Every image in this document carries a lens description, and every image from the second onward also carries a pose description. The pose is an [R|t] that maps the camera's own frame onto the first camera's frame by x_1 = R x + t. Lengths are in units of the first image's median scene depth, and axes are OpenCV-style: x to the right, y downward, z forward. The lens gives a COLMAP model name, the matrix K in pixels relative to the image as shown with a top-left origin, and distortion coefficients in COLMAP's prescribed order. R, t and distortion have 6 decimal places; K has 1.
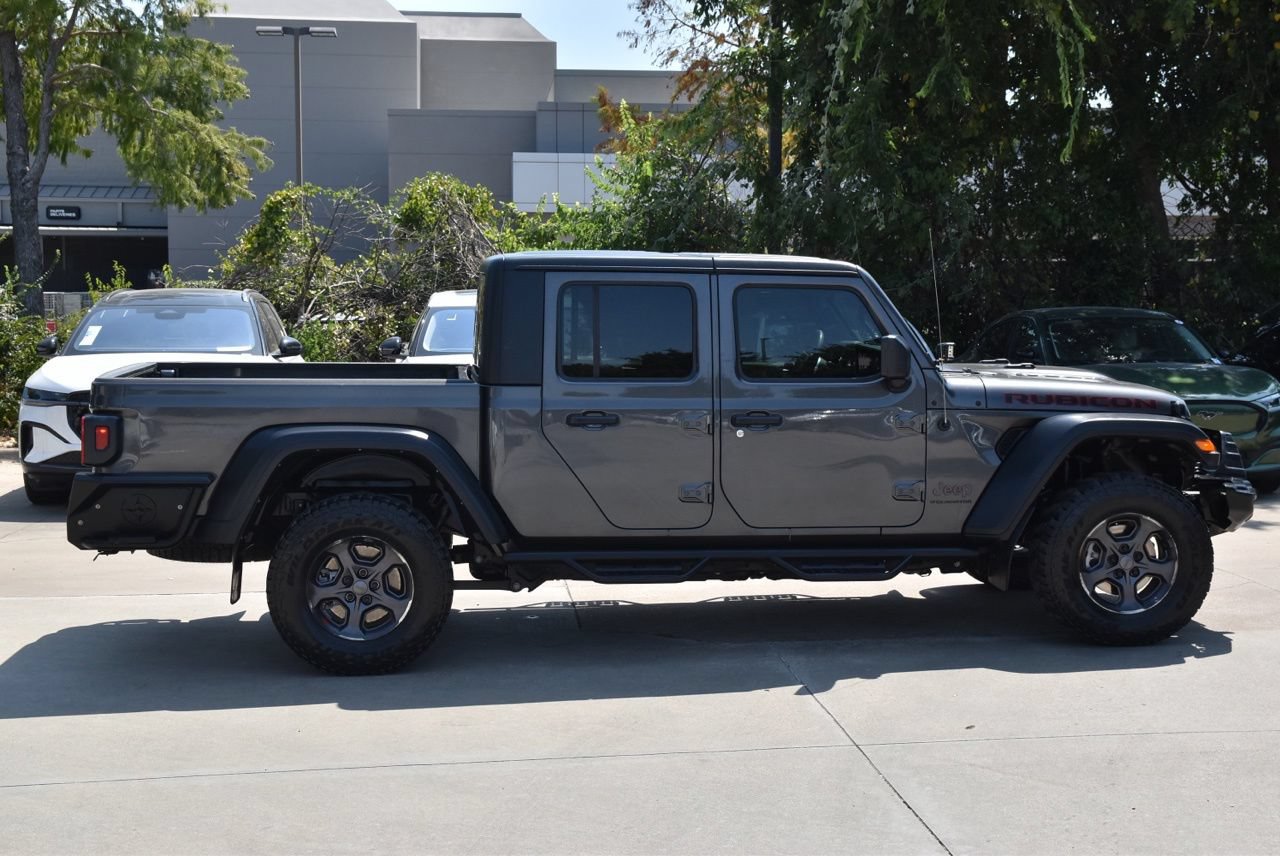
lens RADIAL K [[1656.5, 0, 640.0], [0, 1656.5, 428.0], [0, 0, 1]] dist [0.026493, 0.030215]
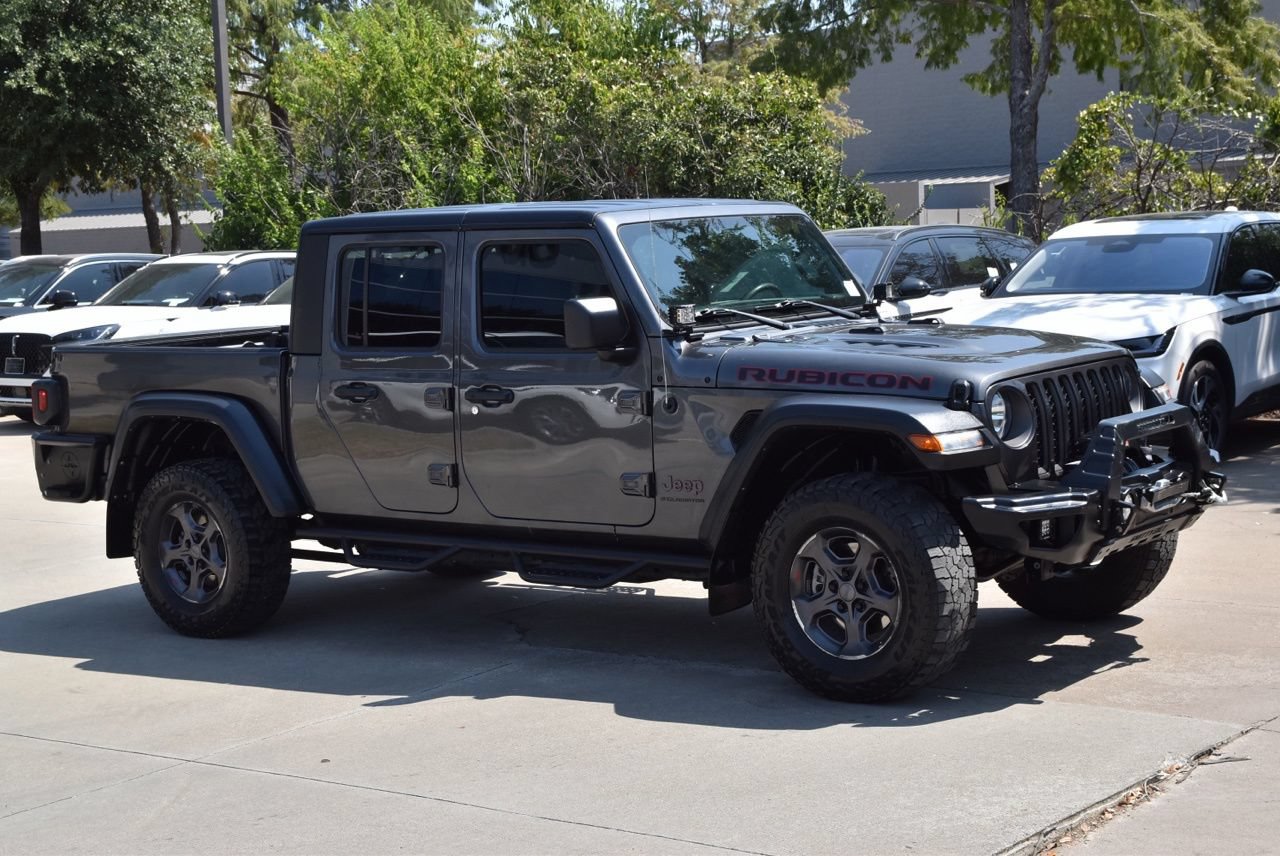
lens RADIAL K [[1822.9, 0, 640.0], [0, 1822.9, 428.0], [0, 0, 1]] dist [0.079112, 0.090322]
pose [[0.776248, 0.030226, -0.629703, 0.737054], [-0.007569, 0.999225, 0.038633, -0.025341], [0.630382, -0.025222, 0.775875, 0.291227]]
